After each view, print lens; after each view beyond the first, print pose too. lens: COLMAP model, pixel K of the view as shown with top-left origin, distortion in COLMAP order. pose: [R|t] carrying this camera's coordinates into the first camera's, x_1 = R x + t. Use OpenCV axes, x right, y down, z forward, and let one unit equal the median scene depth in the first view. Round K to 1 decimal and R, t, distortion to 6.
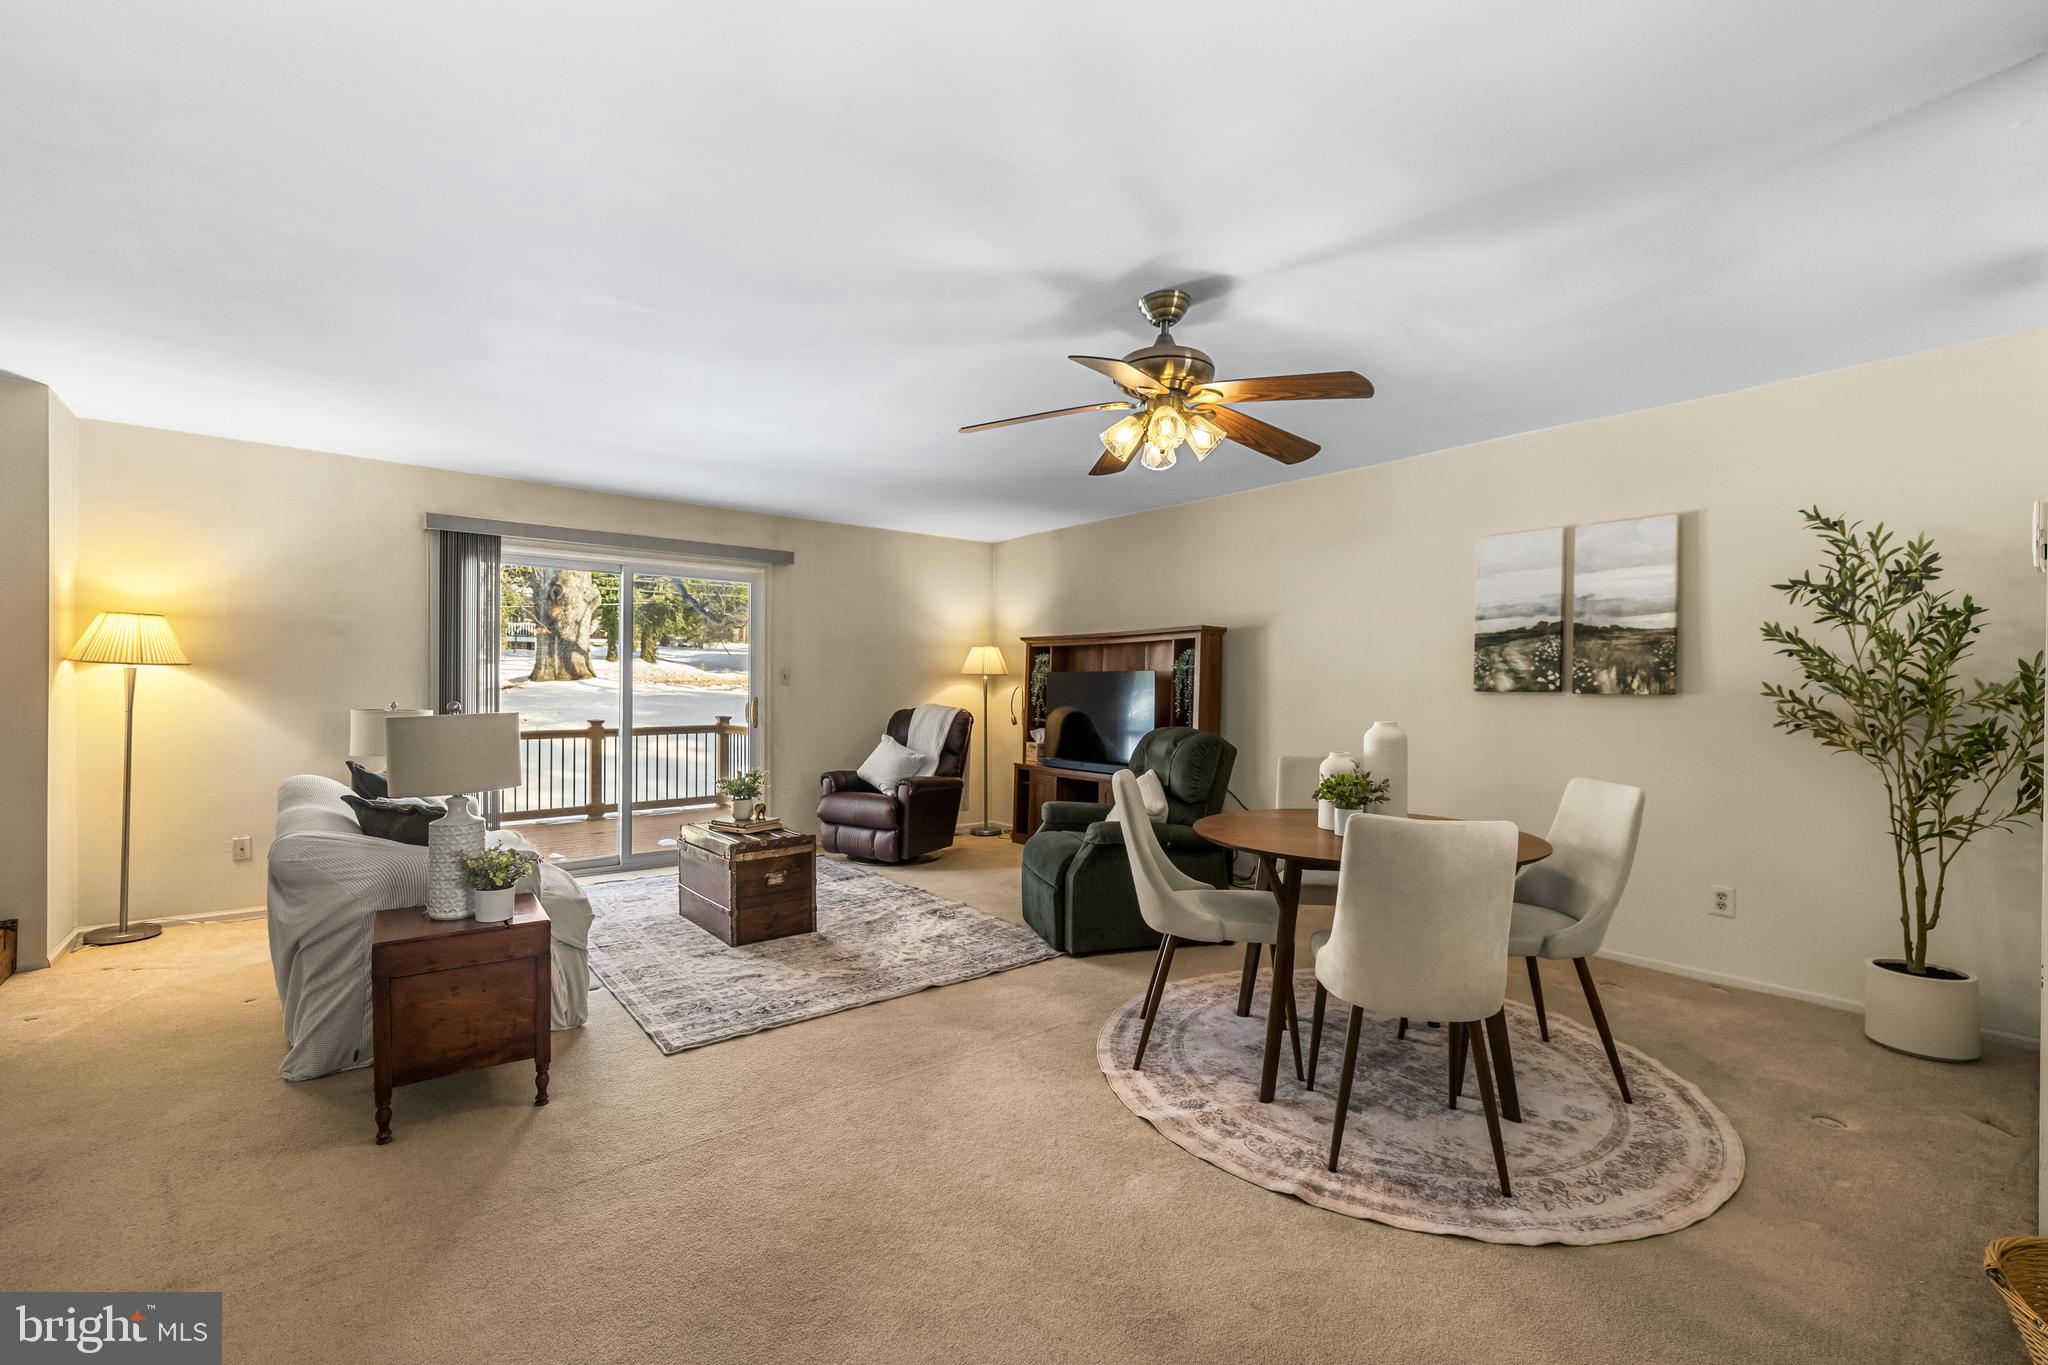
lens RADIAL K [[861.7, 0, 1032.0], [0, 861.7, 692.8], [0, 0, 1]] dist [0.000947, 0.001194]
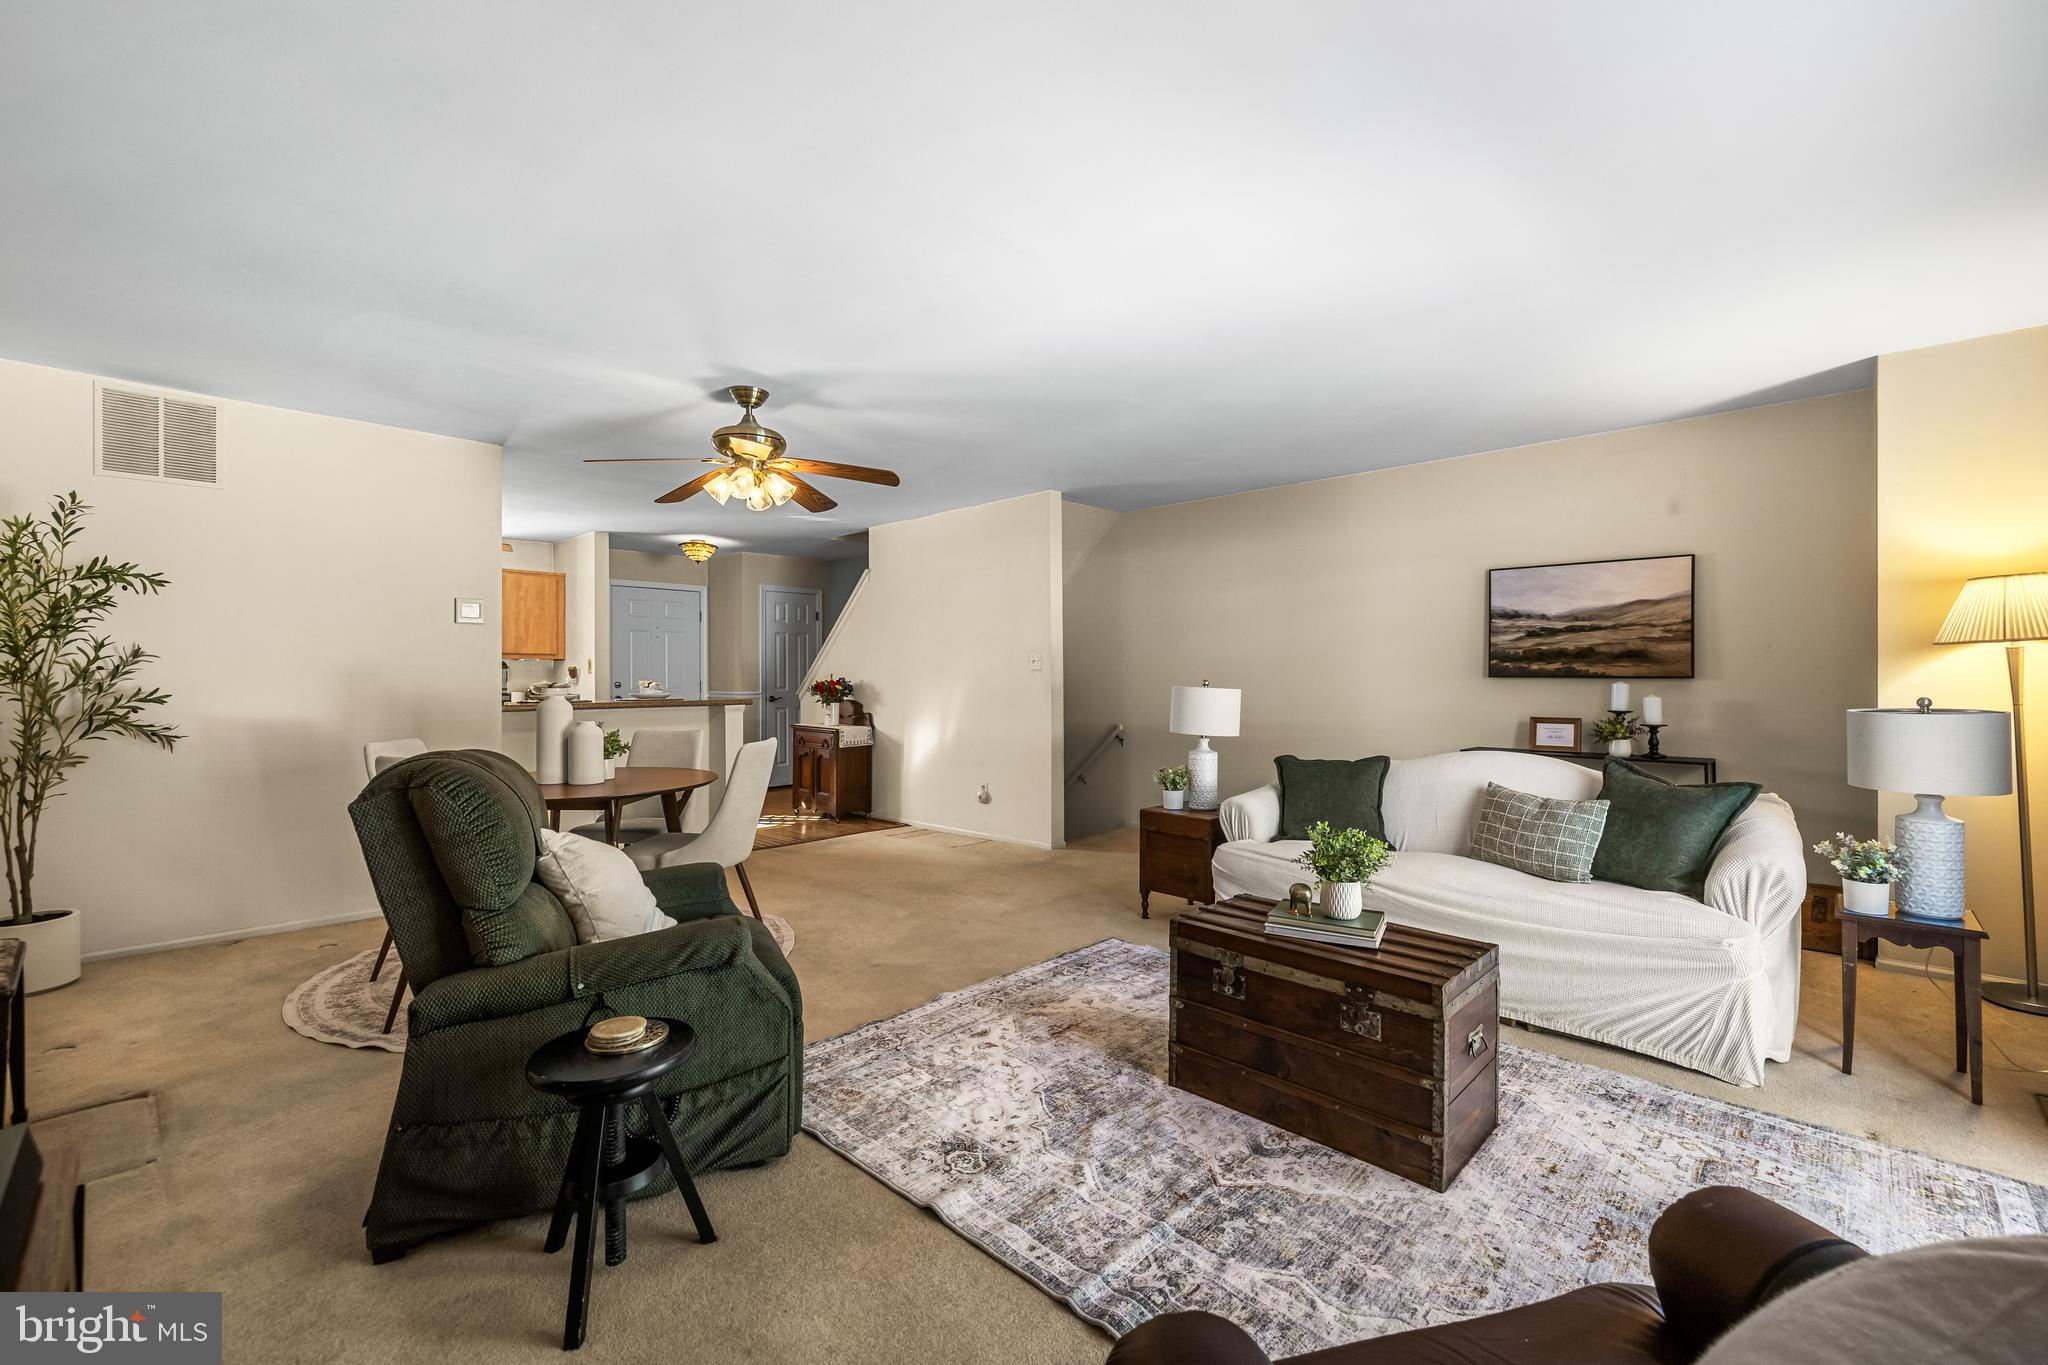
lens RADIAL K [[861.7, 0, 1021.2], [0, 861.7, 677.6], [0, 0, 1]] dist [0.000947, 0.001194]
pose [[-0.994164, -0.004281, -0.107793, -0.091305], [-0.005310, 0.999943, 0.009257, -0.005039], [0.107747, 0.009775, -0.994130, 1.664445]]
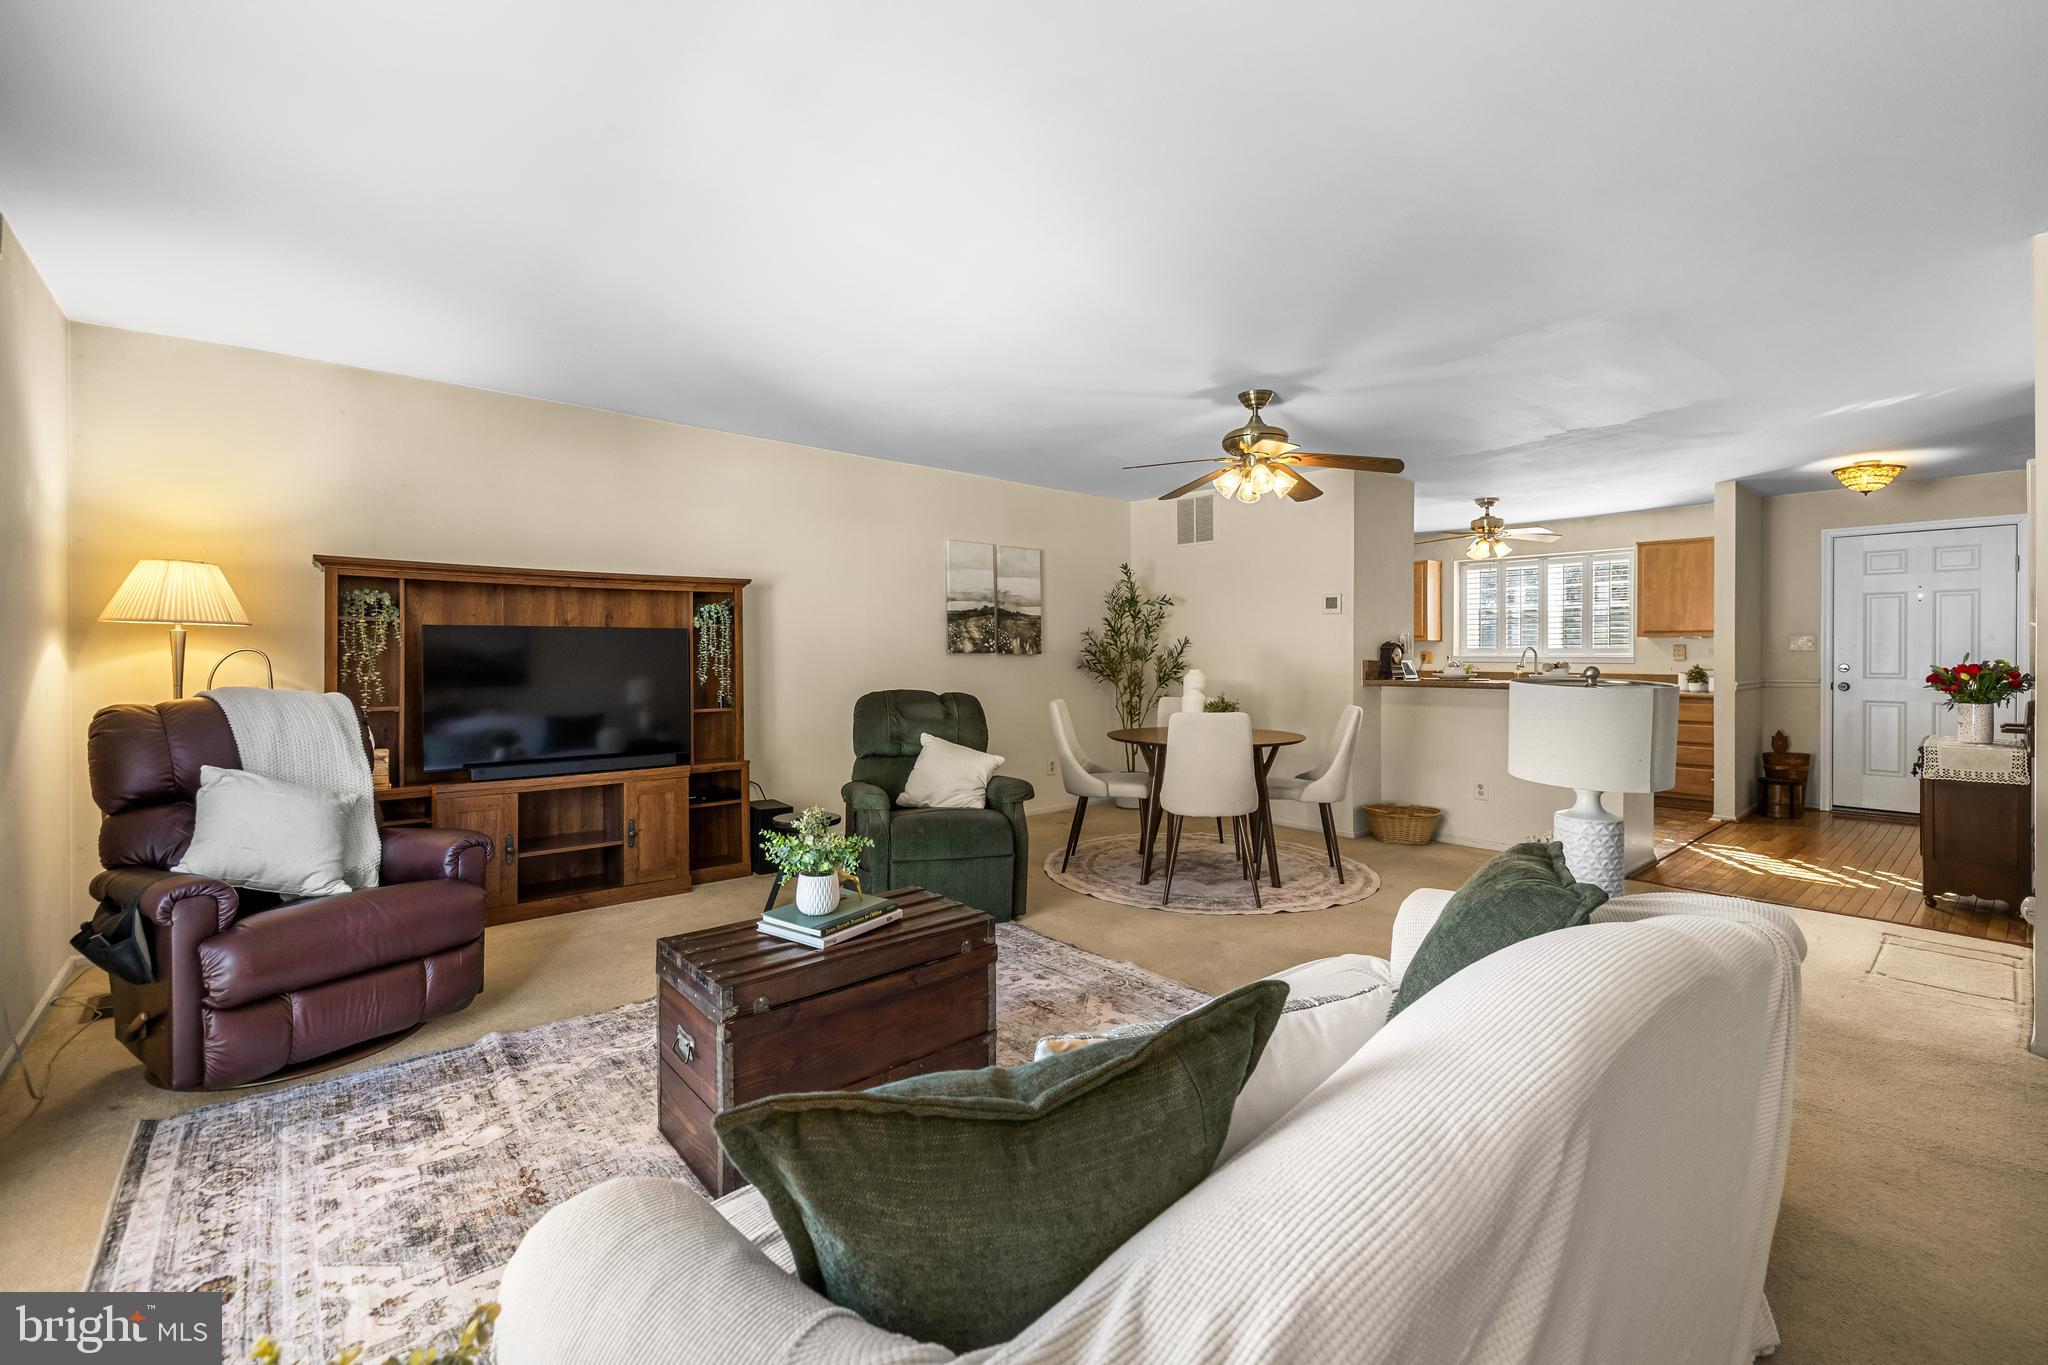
lens RADIAL K [[861.7, 0, 1030.8], [0, 861.7, 661.2], [0, 0, 1]] dist [0.000947, 0.001194]
pose [[-0.021785, -0.012827, 0.999680, -0.926622], [0.007281, 0.999889, 0.012989, -0.005629], [-0.999736, 0.007562, -0.021689, 0.979971]]
